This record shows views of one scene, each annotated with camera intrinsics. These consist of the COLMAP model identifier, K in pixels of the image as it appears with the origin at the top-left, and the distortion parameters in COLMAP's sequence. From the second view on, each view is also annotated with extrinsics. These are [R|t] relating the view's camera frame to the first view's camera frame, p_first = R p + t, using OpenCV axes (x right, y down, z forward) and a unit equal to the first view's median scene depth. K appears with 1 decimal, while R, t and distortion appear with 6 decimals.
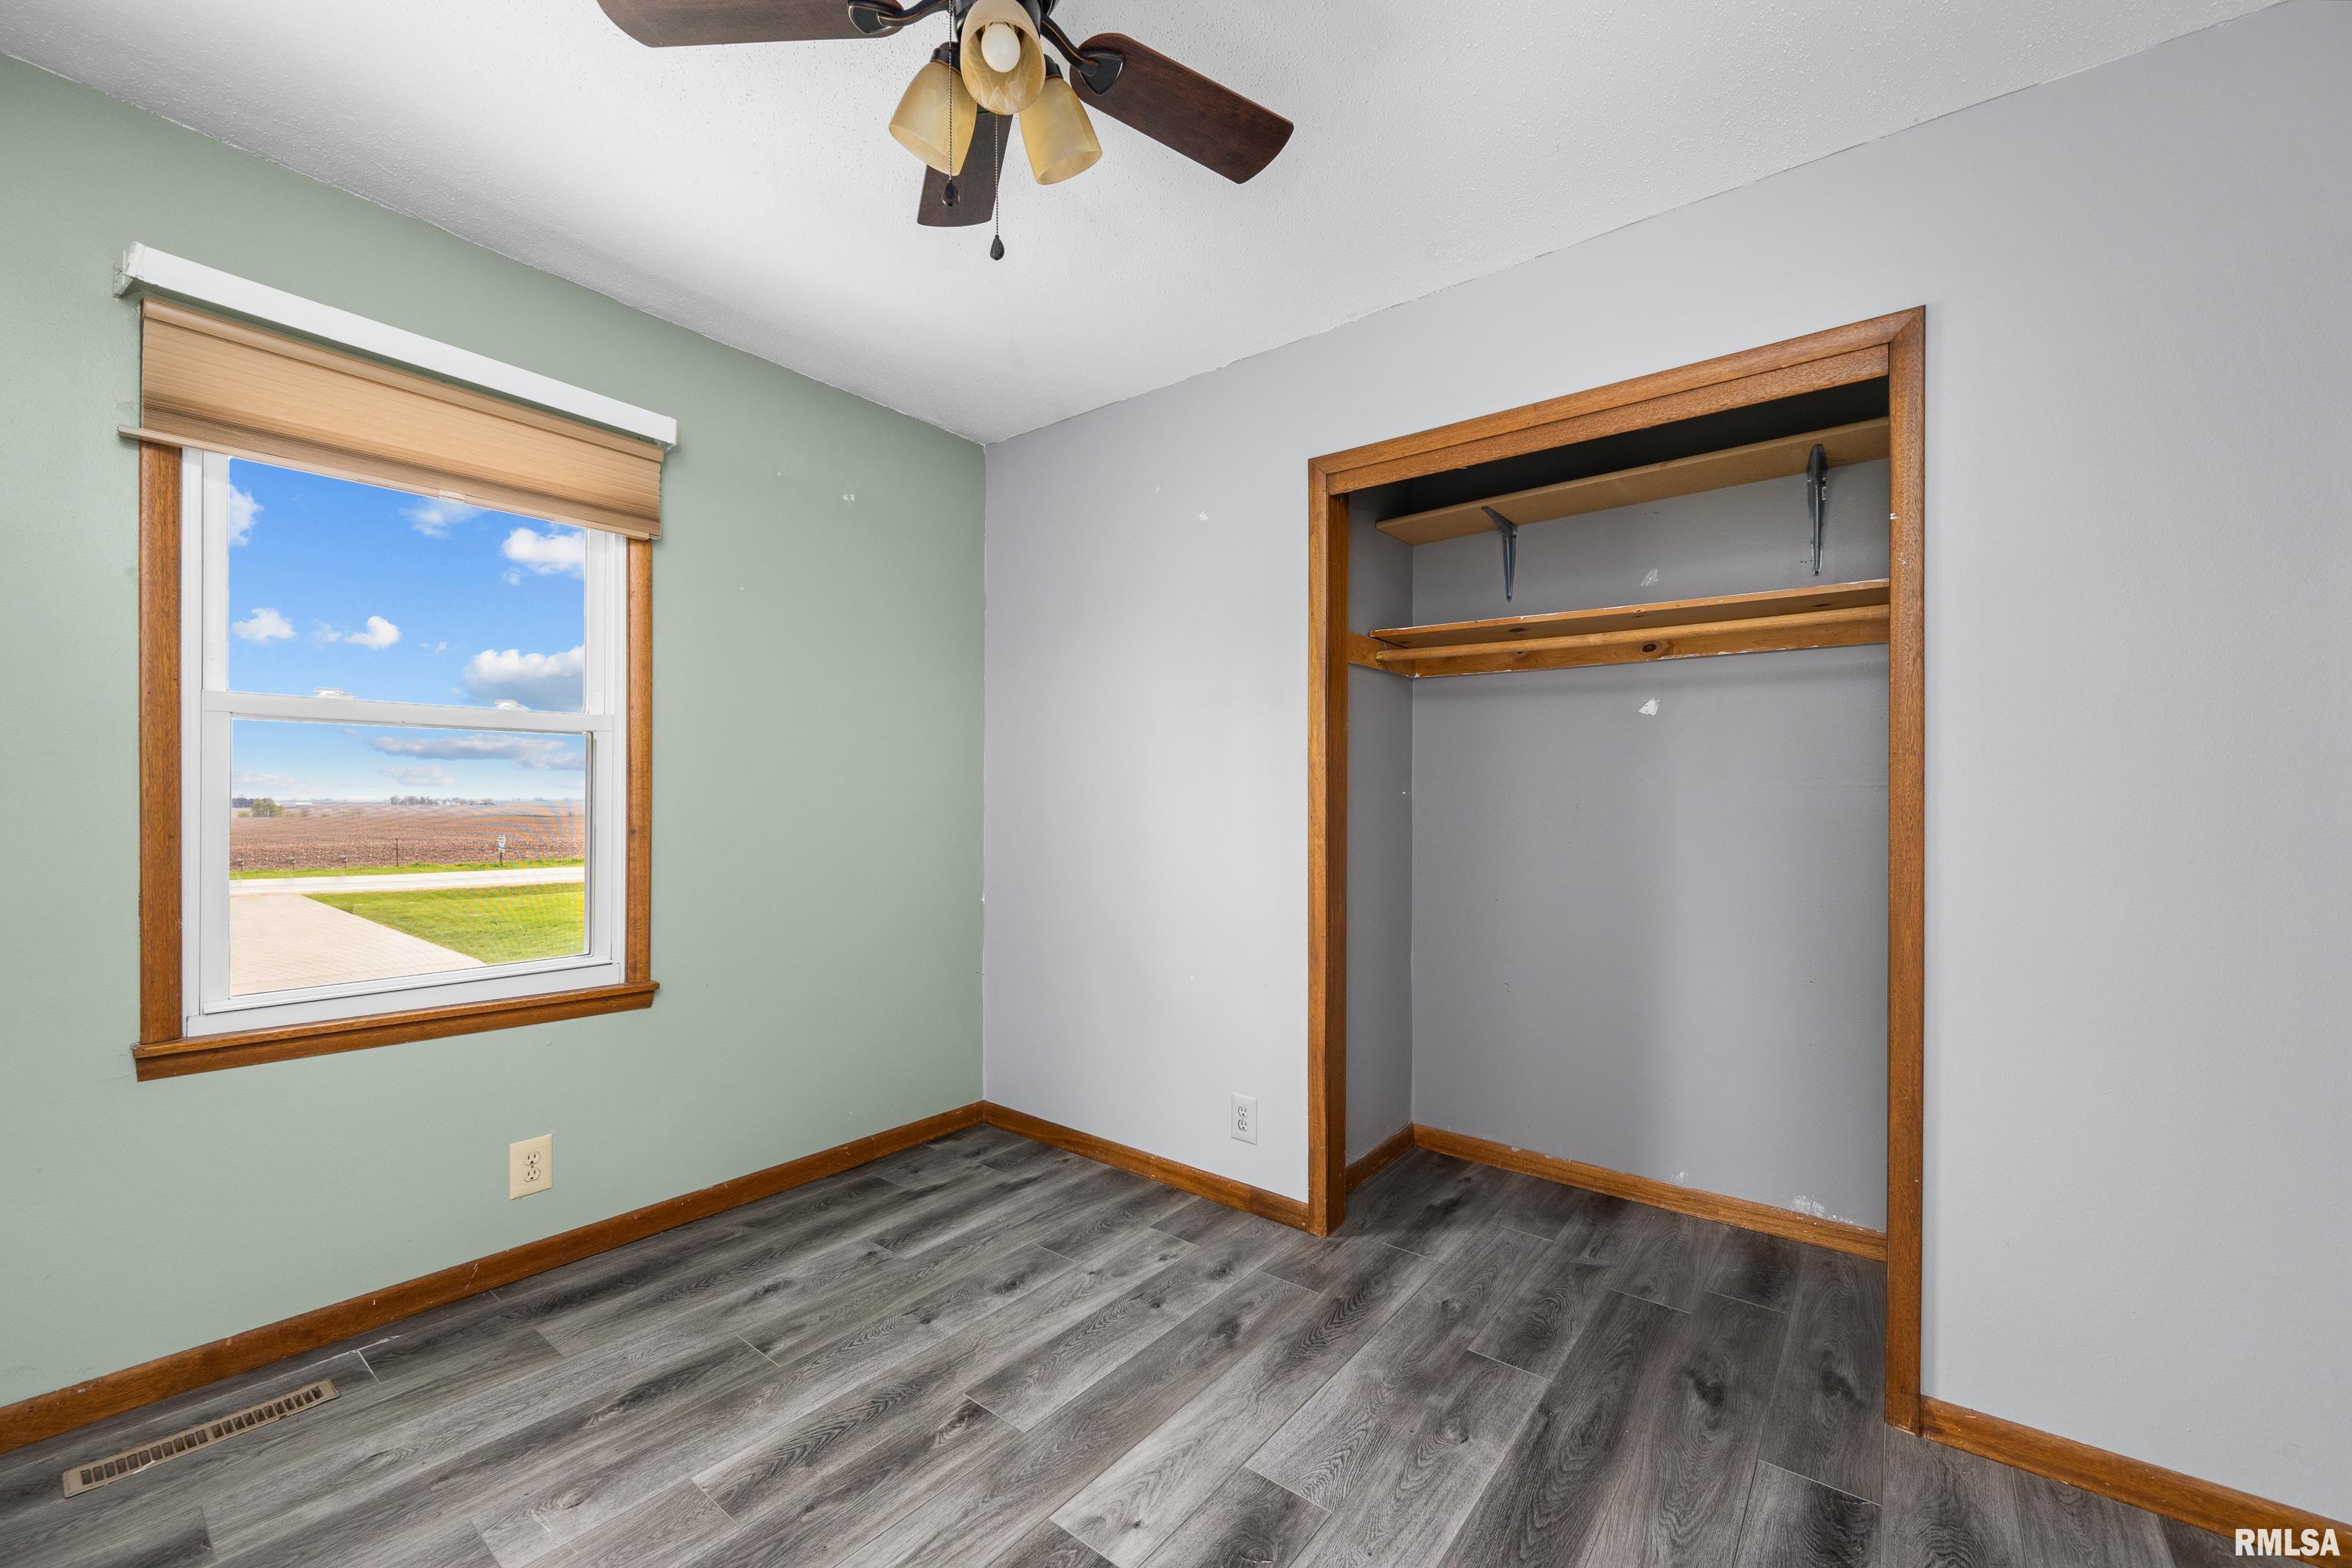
lens RADIAL K [[921.7, 0, 1165.6], [0, 921.7, 789.7], [0, 0, 1]] dist [0.000650, -0.000681]
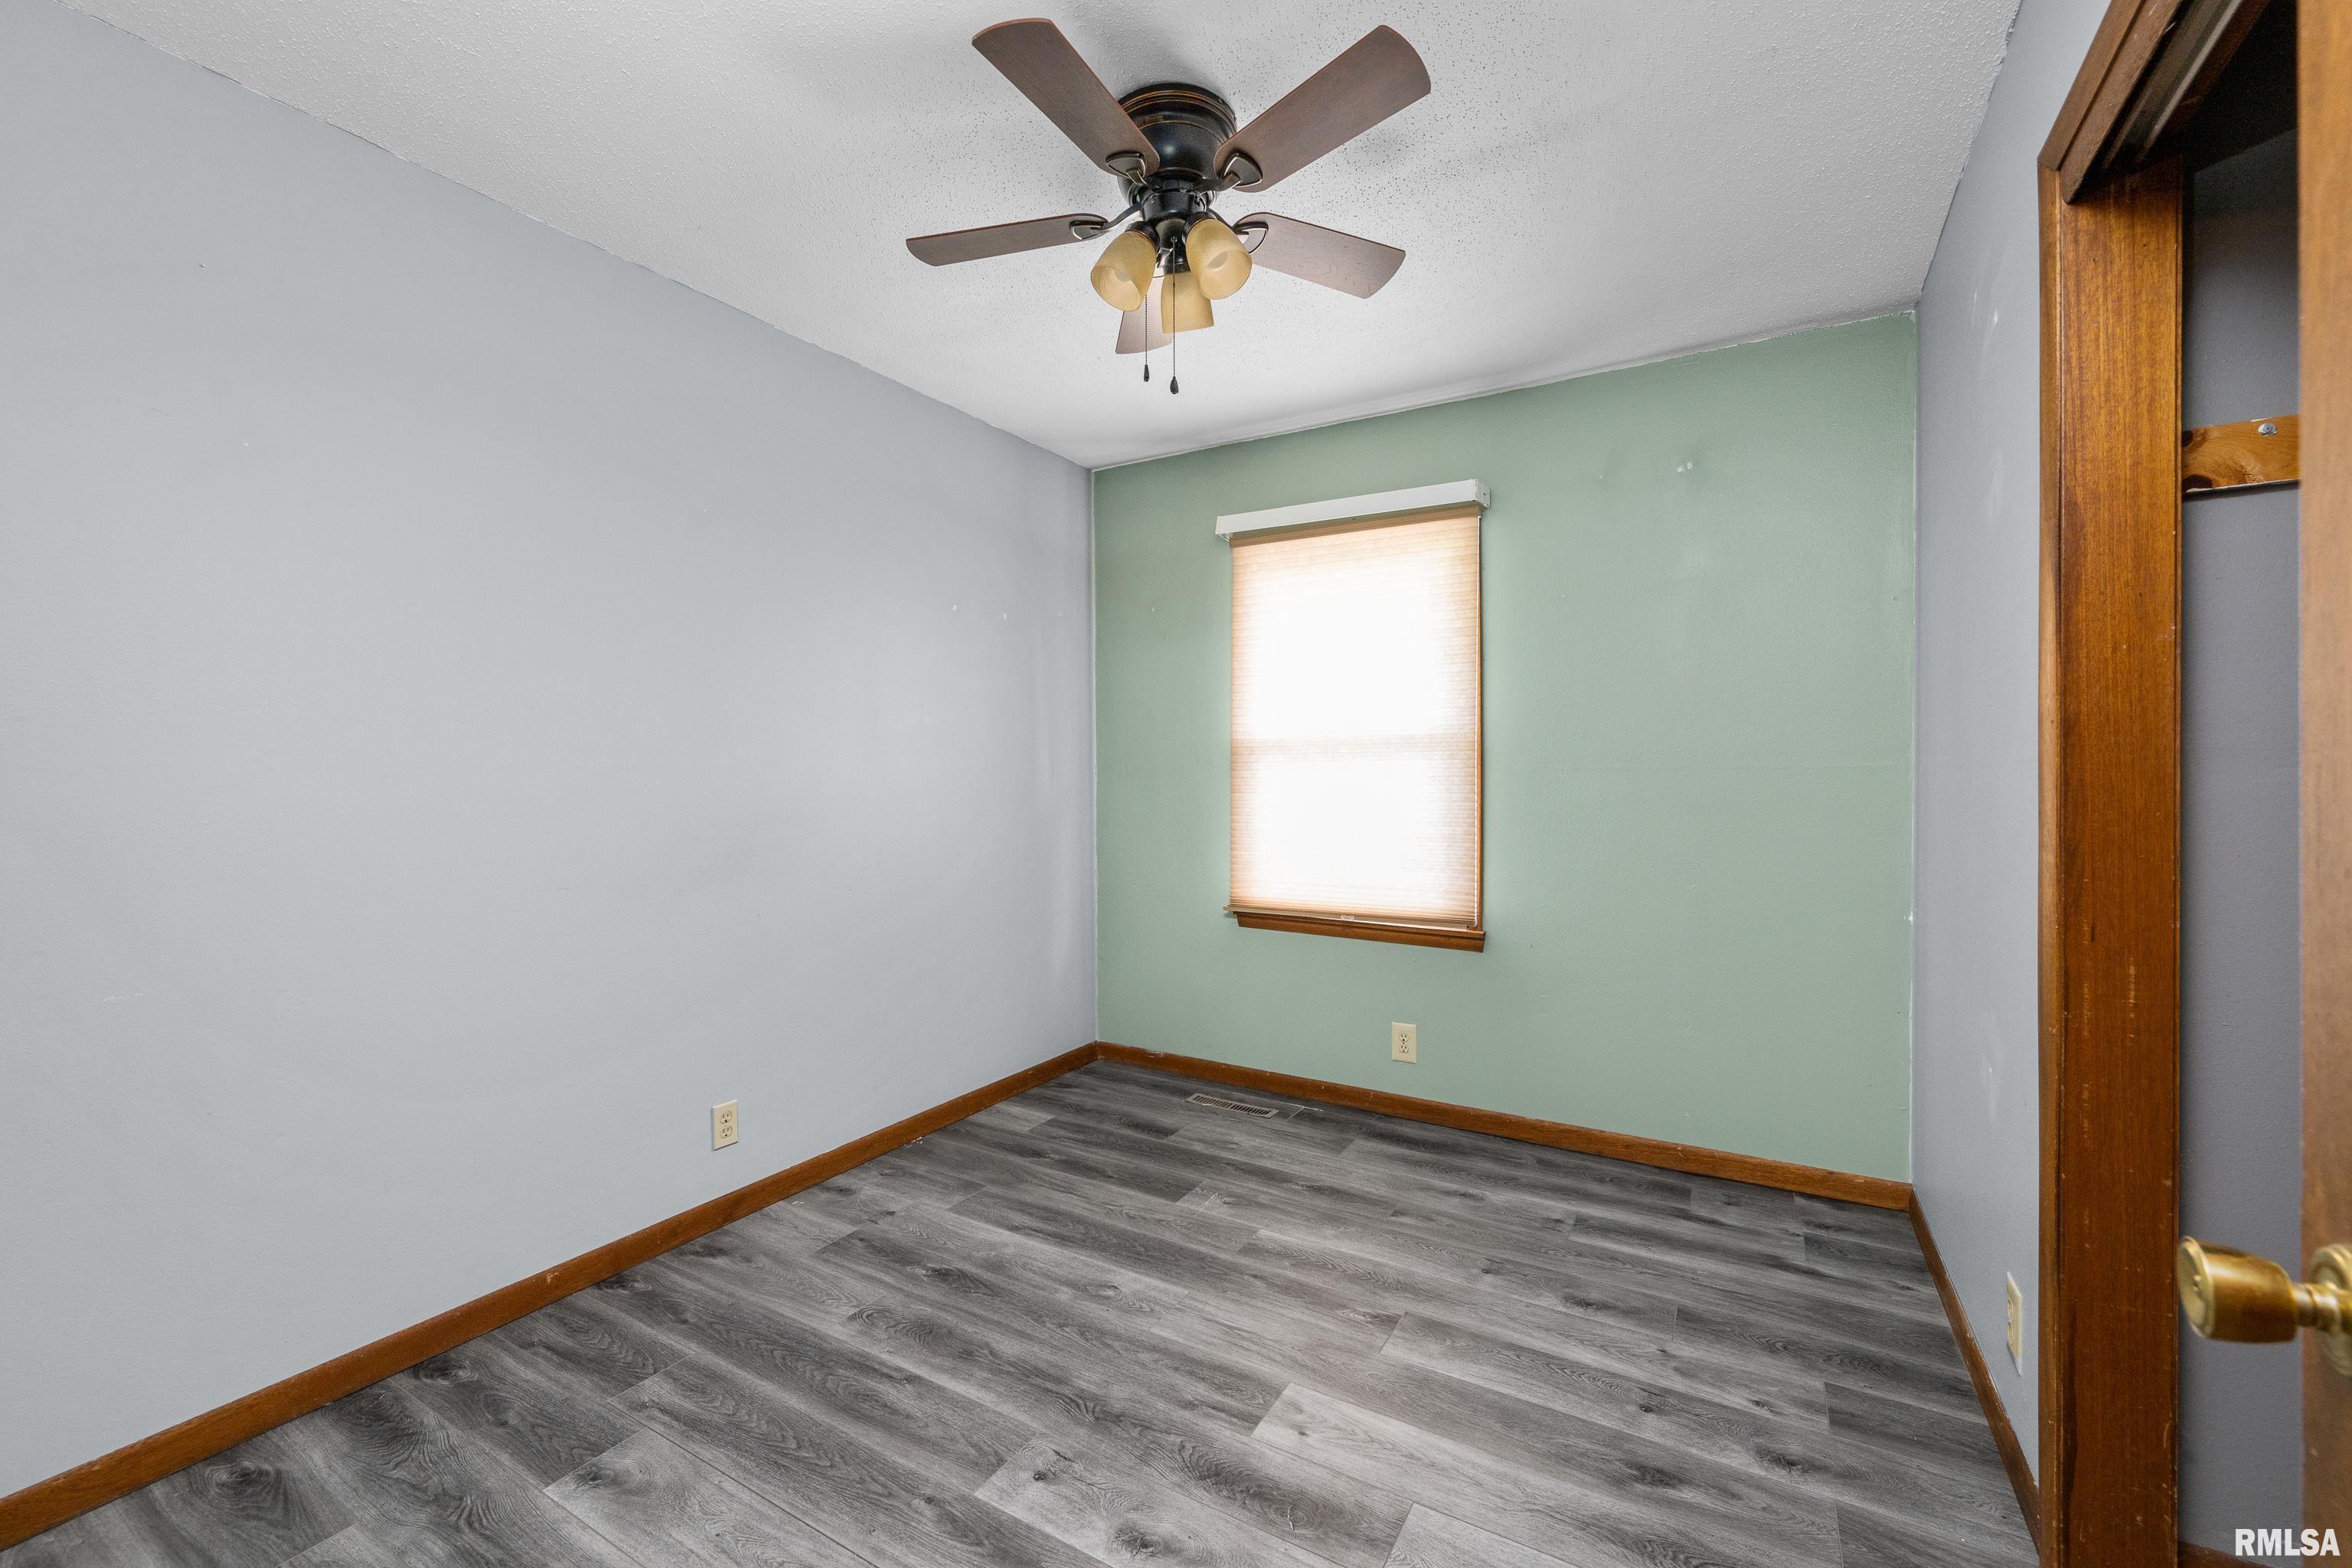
lens RADIAL K [[921.7, 0, 1187.8], [0, 921.7, 792.4], [0, 0, 1]] dist [0.000650, -0.000681]
pose [[0.151600, 0.000642, -0.988442, 0.699767], [0.011512, 0.999931, 0.002415, 0.013112], [0.988375, -0.011745, 0.151582, 0.470465]]
